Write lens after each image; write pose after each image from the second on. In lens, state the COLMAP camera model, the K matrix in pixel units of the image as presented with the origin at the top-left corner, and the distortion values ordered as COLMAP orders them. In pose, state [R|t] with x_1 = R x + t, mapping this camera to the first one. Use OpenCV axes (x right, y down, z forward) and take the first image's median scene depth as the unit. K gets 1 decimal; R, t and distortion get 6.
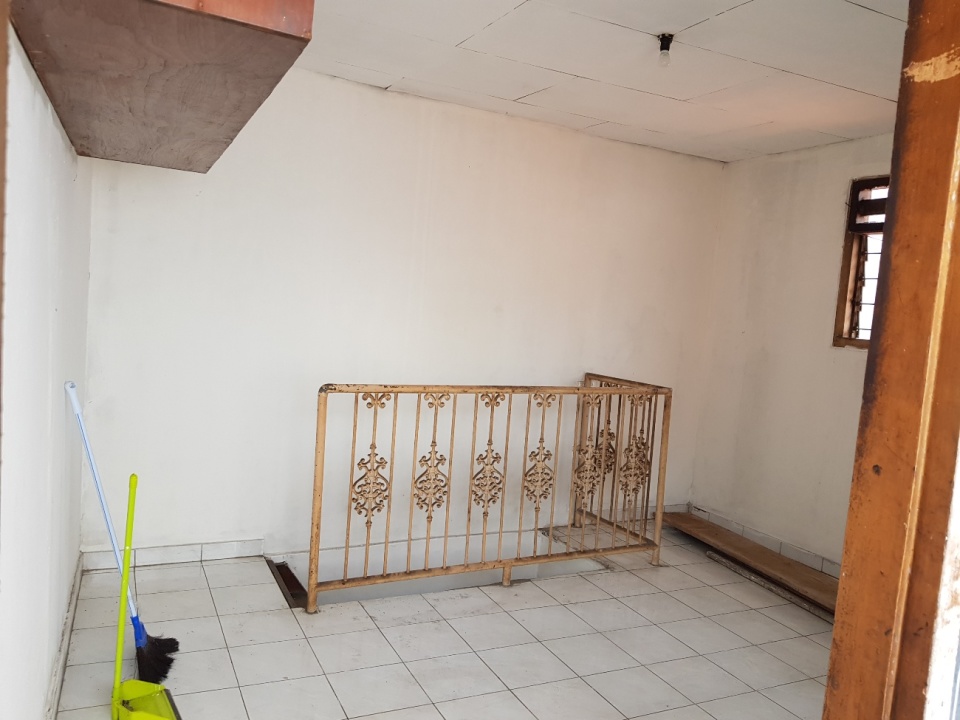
lens RADIAL K [[728.9, 0, 477.2], [0, 728.9, 362.0], [0, 0, 1]] dist [0.096650, -0.173600]
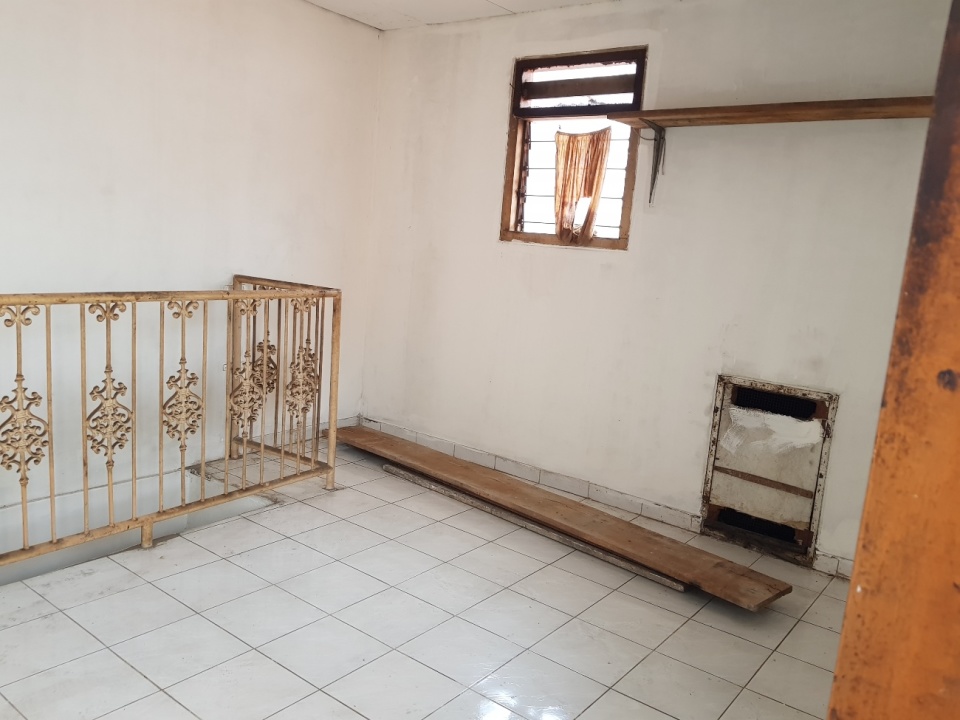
lens RADIAL K [[728.9, 0, 477.2], [0, 728.9, 362.0], [0, 0, 1]] dist [0.096650, -0.173600]
pose [[0.888558, -0.077255, 0.452212, 0.011171], [0.021420, 0.991630, 0.127320, 0.014583], [-0.458263, -0.103444, 0.882776, 0.157137]]
